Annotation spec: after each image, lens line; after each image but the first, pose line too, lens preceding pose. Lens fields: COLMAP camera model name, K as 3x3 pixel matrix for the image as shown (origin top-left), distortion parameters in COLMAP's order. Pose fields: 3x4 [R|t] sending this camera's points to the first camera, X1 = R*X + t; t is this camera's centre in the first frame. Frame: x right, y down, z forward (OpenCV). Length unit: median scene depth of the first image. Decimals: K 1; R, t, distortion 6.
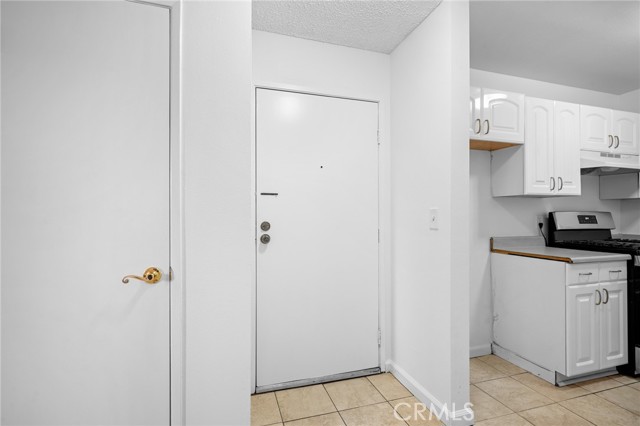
lens RADIAL K [[303.2, 0, 320.0], [0, 303.2, 213.0], [0, 0, 1]] dist [-0.000250, 0.000151]
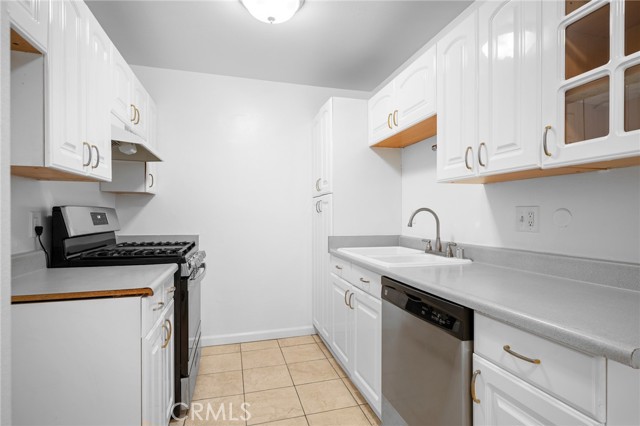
lens RADIAL K [[324.1, 0, 320.0], [0, 324.1, 213.0], [0, 0, 1]] dist [0.000905, 0.000091]
pose [[0.030097, 0.002143, 0.999545, 0.183722], [-0.011723, 0.999930, -0.001791, 0.004868], [-0.999478, -0.011663, 0.030120, 0.534965]]
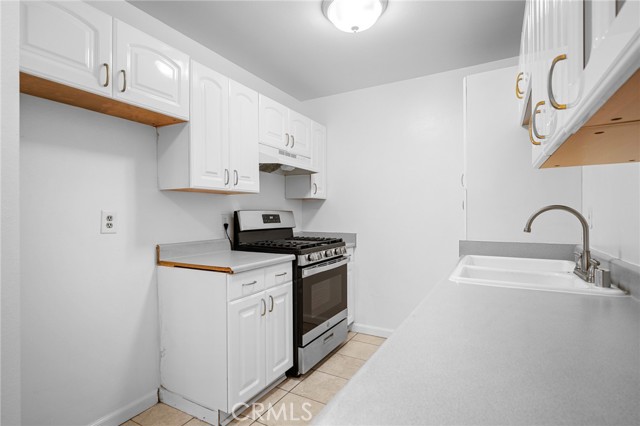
lens RADIAL K [[313.9, 0, 320.0], [0, 313.9, 213.0], [0, 0, 1]] dist [-0.001390, -0.000246]
pose [[0.729056, -0.001137, 0.684453, 0.345336], [-0.001593, 0.999993, 0.003358, -0.000476], [-0.684452, -0.003538, 0.729050, 0.183177]]
